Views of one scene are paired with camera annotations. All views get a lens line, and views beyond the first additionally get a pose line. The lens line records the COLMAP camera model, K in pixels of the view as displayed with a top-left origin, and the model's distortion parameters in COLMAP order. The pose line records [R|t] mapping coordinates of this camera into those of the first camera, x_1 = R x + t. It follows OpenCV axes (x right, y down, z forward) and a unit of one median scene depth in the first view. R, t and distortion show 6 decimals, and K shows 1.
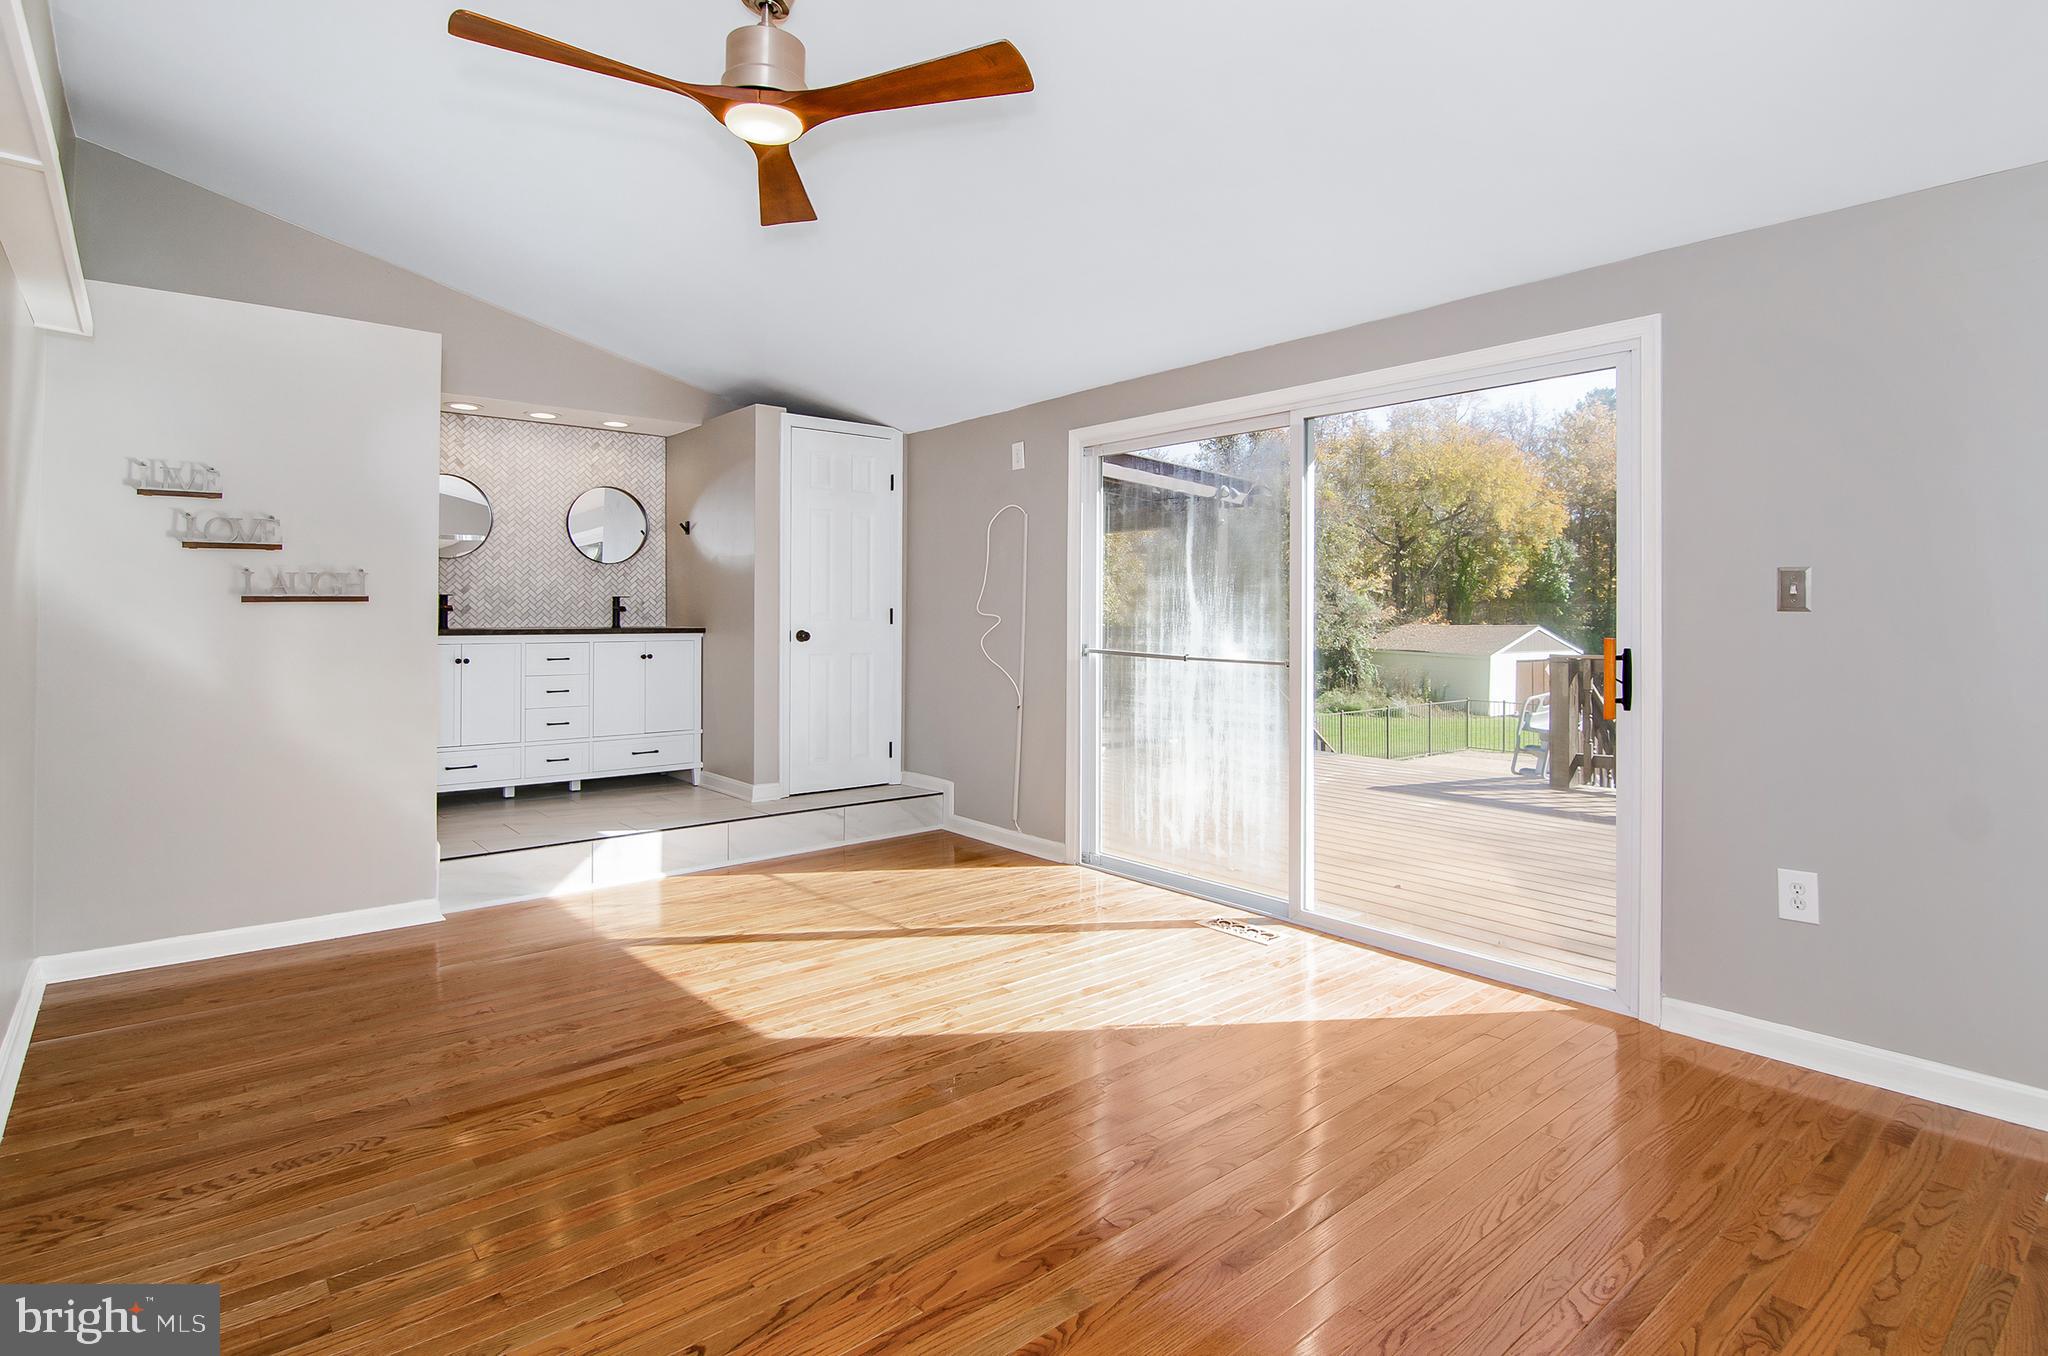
lens RADIAL K [[1046.5, 0, 1053.7], [0, 1046.5, 612.9], [0, 0, 1]] dist [-0.001912, 0.000043]
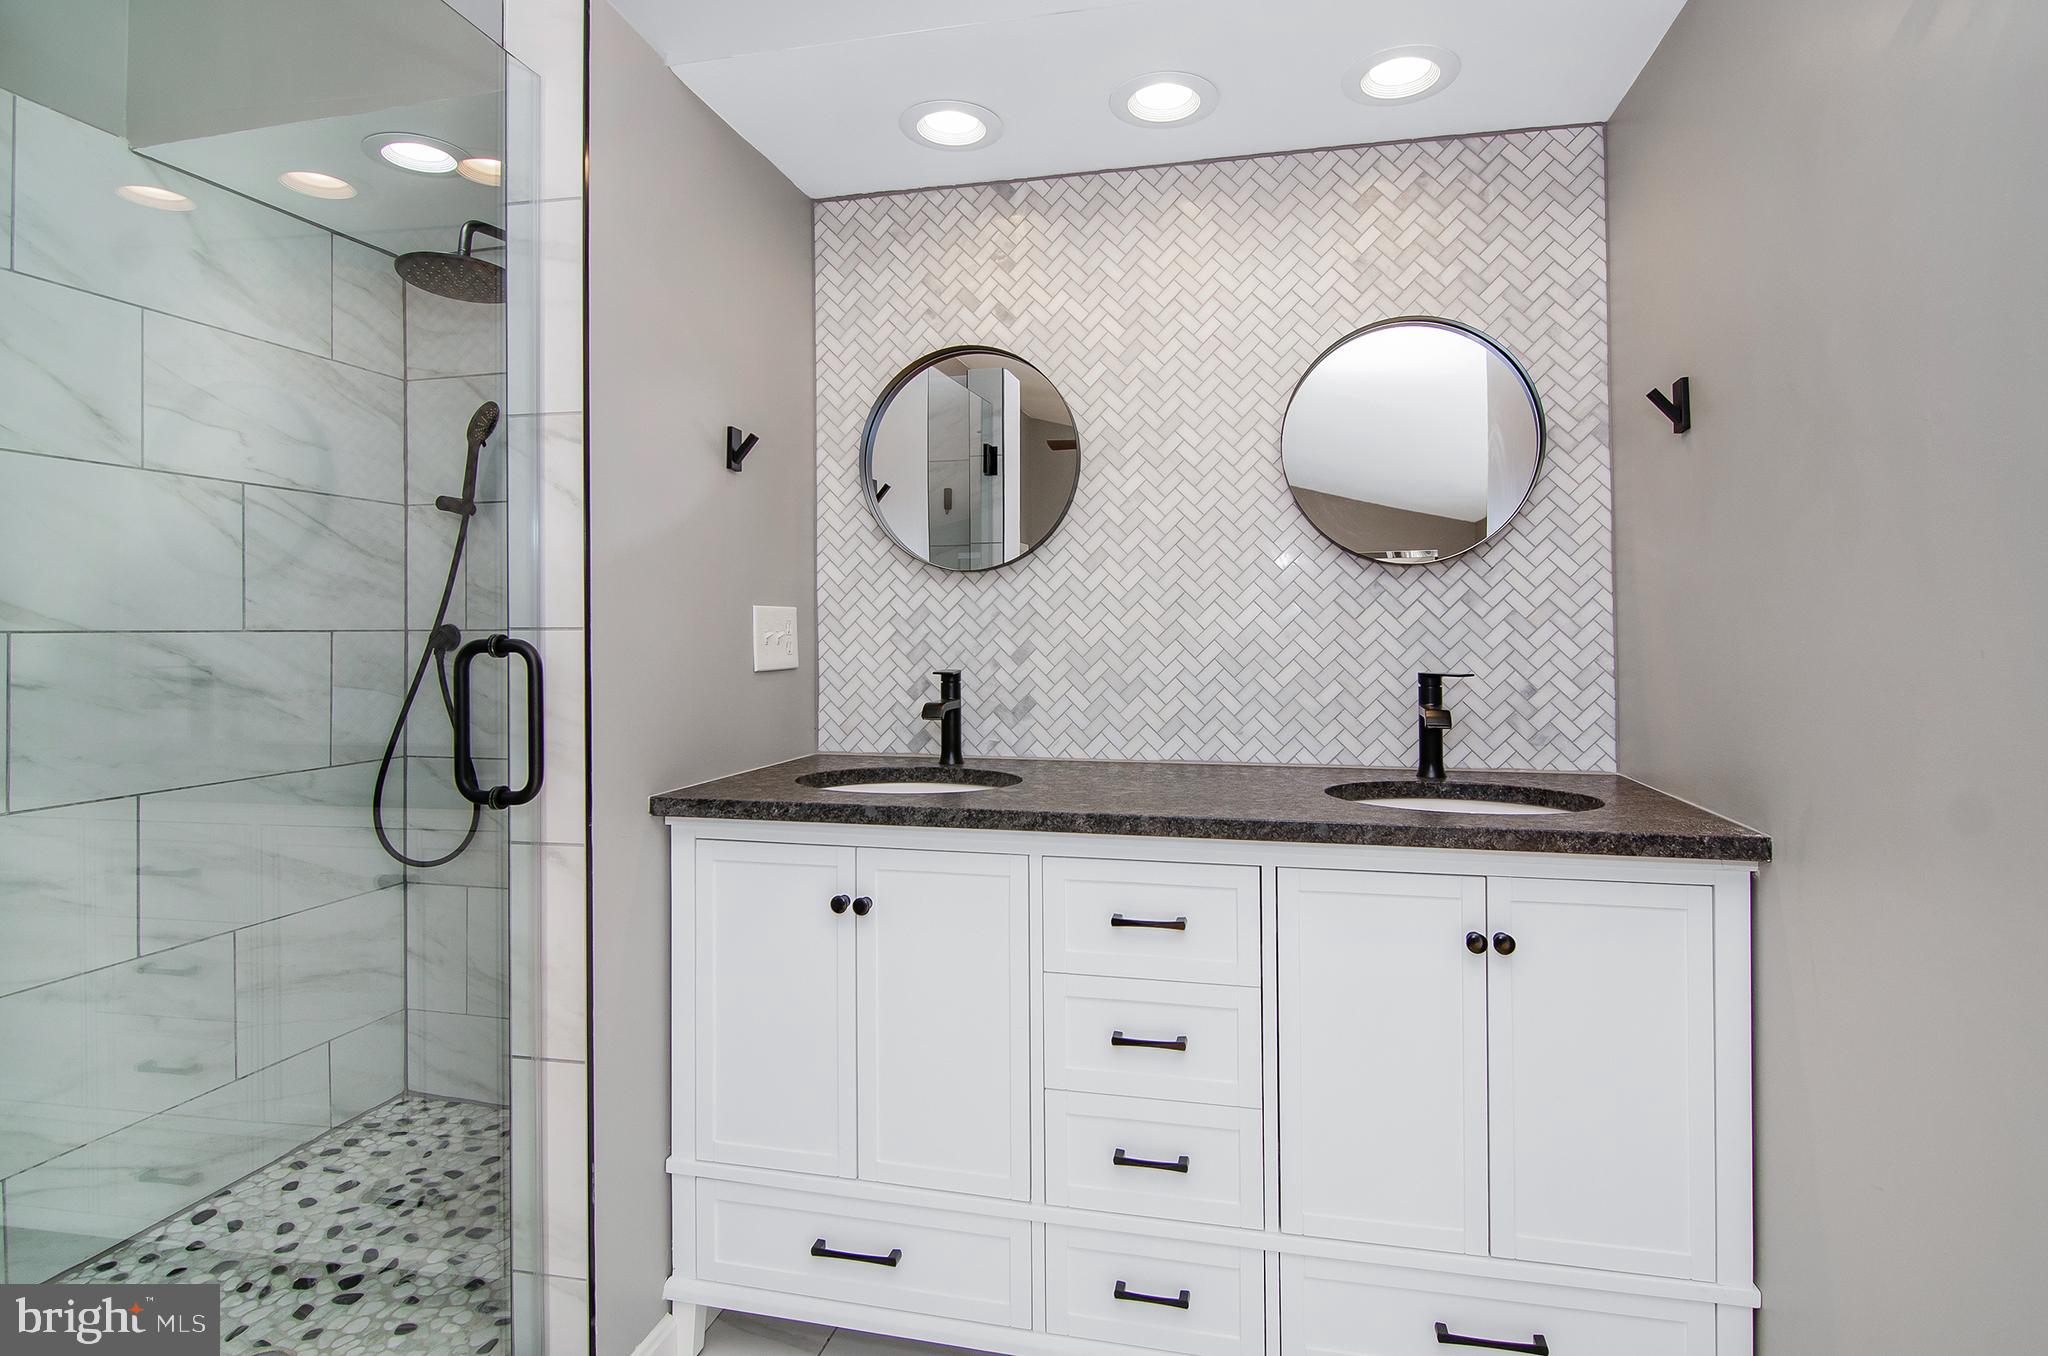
lens RADIAL K [[1046.5, 0, 1050.7], [0, 1046.5, 612.0], [0, 0, 1]] dist [-0.001912, 0.000043]
pose [[0.599453, -0.009441, -0.800354, -0.247606], [0.007424, 0.999953, -0.006235, -0.033179], [0.800375, -0.002204, 0.599495, 0.749364]]
